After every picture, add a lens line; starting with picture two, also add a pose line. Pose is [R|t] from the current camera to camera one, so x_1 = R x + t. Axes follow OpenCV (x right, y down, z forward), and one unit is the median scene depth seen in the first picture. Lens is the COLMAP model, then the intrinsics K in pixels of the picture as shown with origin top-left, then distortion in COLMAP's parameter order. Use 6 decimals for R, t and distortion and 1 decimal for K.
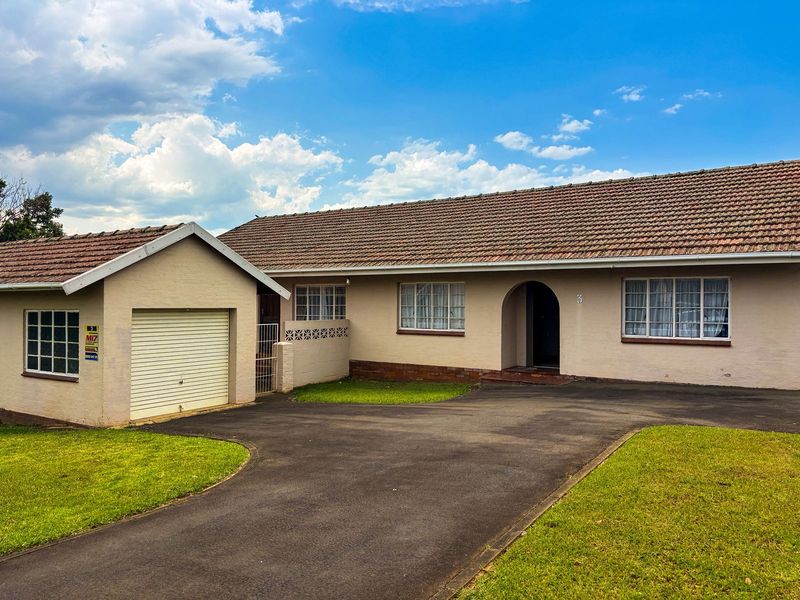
lens RADIAL K [[605.8, 0, 400.0], [0, 605.8, 300.0], [0, 0, 1]] dist [0.041404, -0.000171]
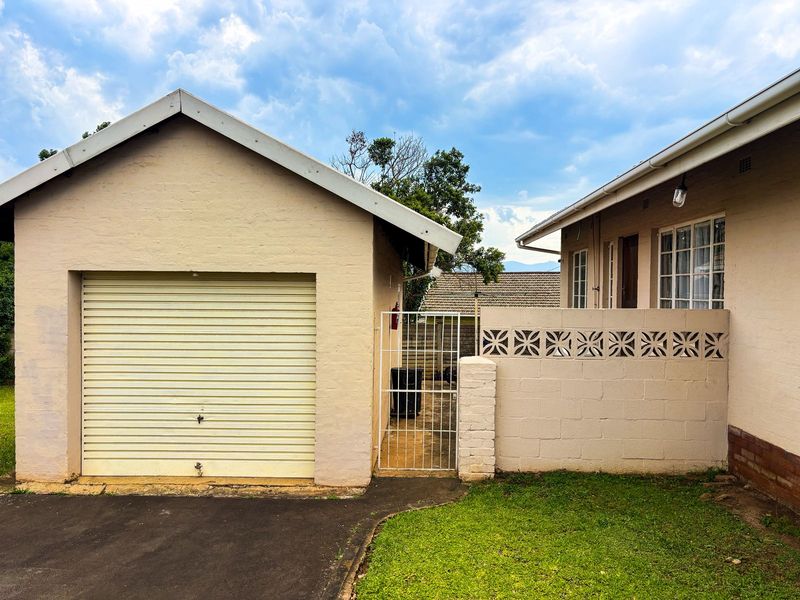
lens RADIAL K [[605.8, 0, 400.0], [0, 605.8, 300.0], [0, 0, 1]] dist [0.041404, -0.000171]
pose [[0.513364, 0.014959, -0.858041, 0.136008], [0.000983, 0.999837, 0.018019, 0.022528], [0.858170, -0.010093, 0.513266, 0.738255]]
